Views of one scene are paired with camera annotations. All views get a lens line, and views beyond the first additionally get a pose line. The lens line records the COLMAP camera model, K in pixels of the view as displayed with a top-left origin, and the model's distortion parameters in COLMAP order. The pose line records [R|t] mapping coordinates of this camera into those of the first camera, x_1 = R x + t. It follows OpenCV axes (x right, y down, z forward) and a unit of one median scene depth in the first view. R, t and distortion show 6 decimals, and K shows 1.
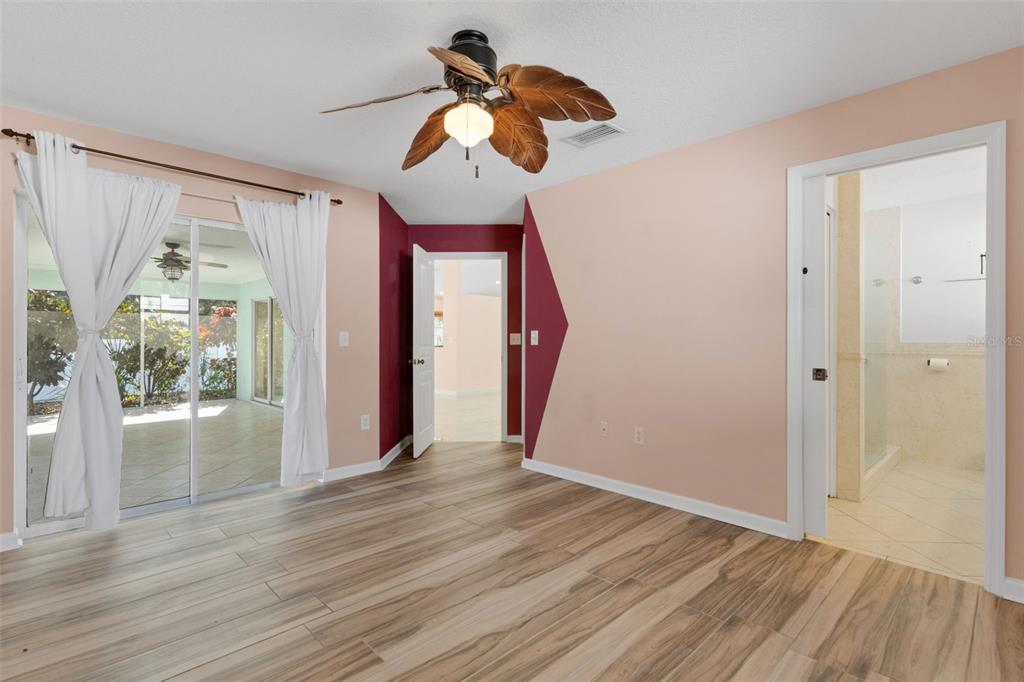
lens RADIAL K [[532.9, 0, 506.9], [0, 532.9, 340.8], [0, 0, 1]] dist [0.005791, 0.000141]
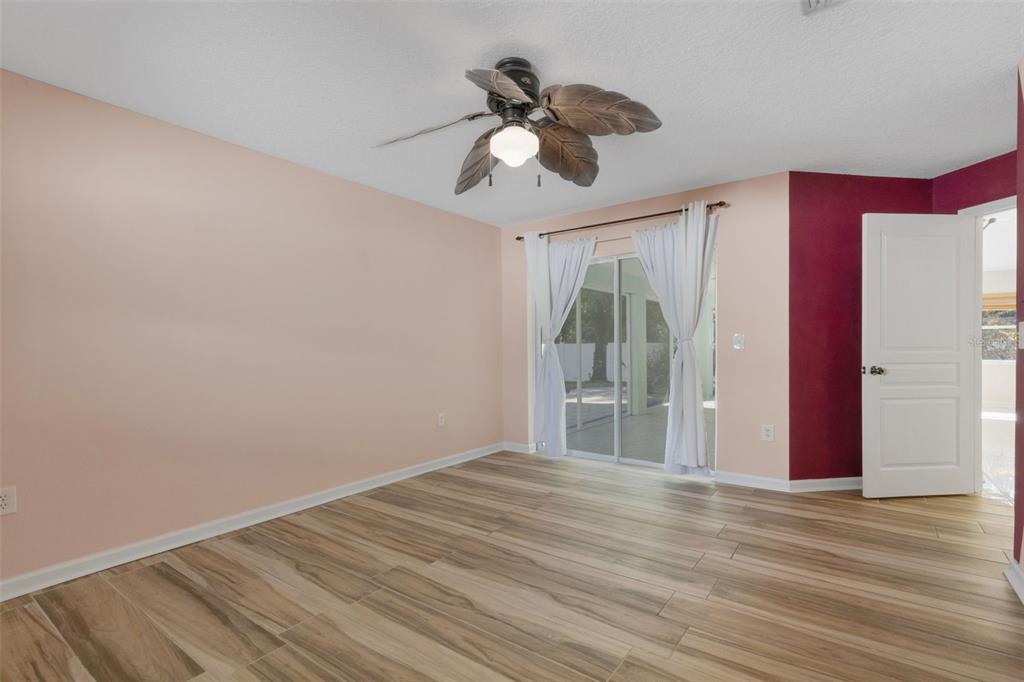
lens RADIAL K [[475.1, 0, 511.3], [0, 475.1, 339.8], [0, 0, 1]] dist [0.006699, 0.000410]
pose [[0.134078, -0.011561, -0.990903, 0.635835], [0.005778, 0.999924, -0.010884, 0.001479], [0.990954, -0.004266, 0.134135, 0.608429]]
